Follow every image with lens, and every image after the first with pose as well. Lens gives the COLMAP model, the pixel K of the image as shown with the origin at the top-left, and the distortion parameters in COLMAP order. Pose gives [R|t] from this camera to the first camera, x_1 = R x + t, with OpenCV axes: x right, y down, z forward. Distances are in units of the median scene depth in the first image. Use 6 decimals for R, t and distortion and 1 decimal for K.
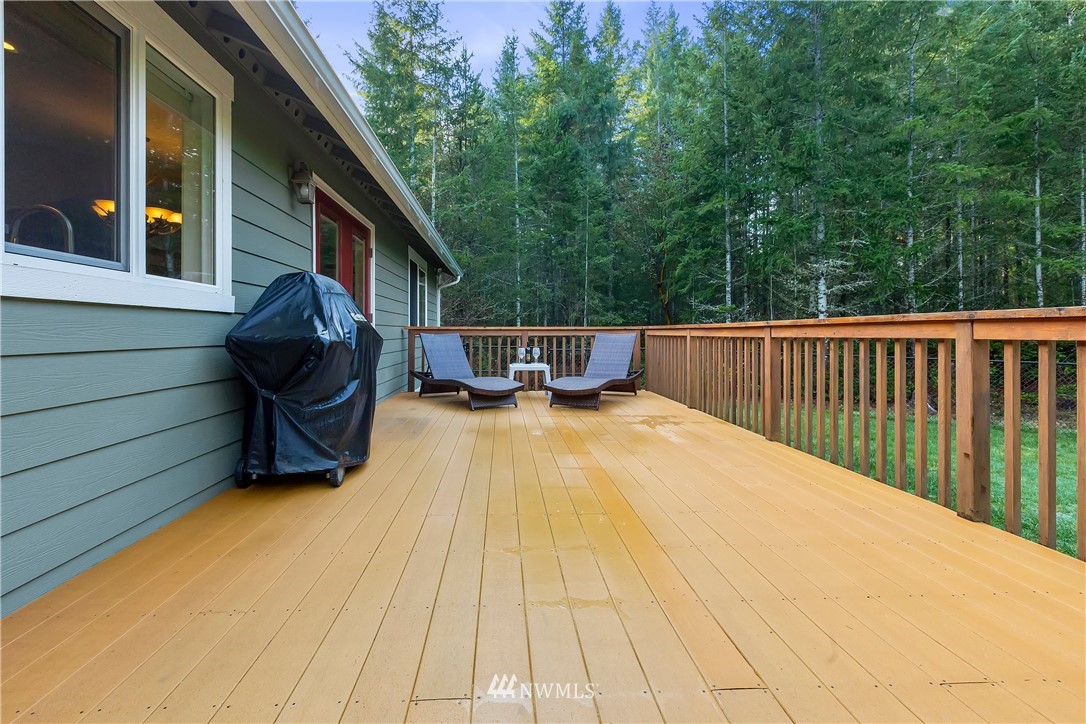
lens RADIAL K [[546.9, 0, 538.7], [0, 546.9, 358.8], [0, 0, 1]] dist [0.023977, 0.000296]
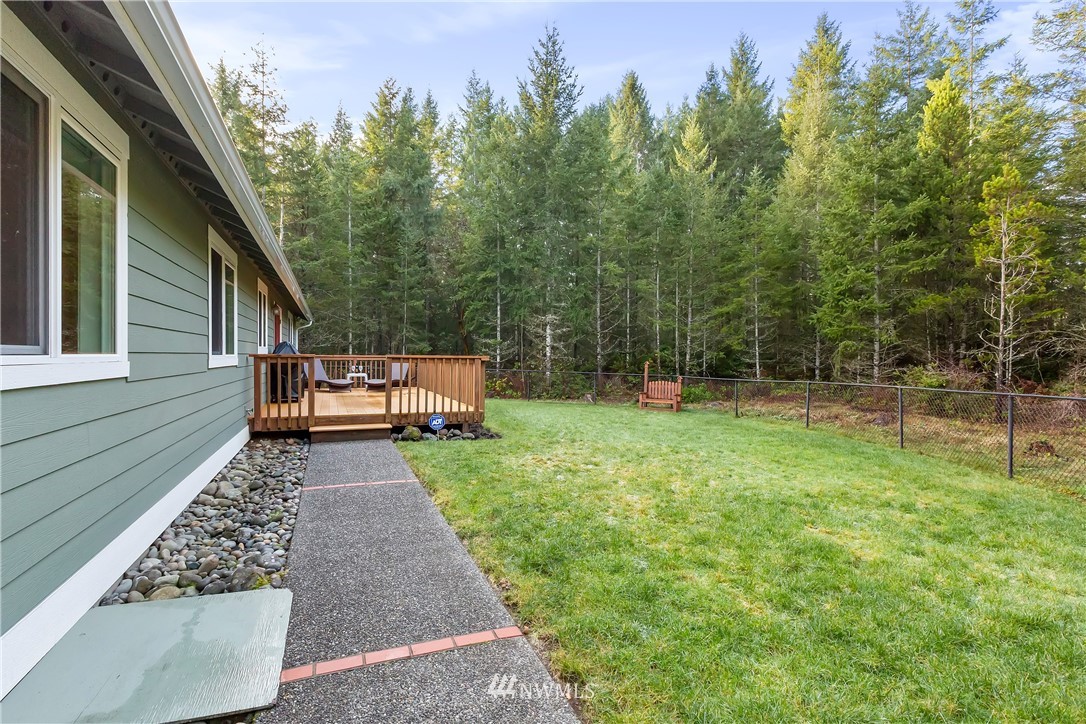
lens RADIAL K [[546.9, 0, 538.7], [0, 546.9, 358.8], [0, 0, 1]] dist [0.023977, 0.000296]
pose [[0.956445, 0.007382, 0.291821, 0.012913], [0.004606, 0.999174, -0.040371, 0.015831], [-0.291878, 0.039957, 0.955621, -0.460155]]
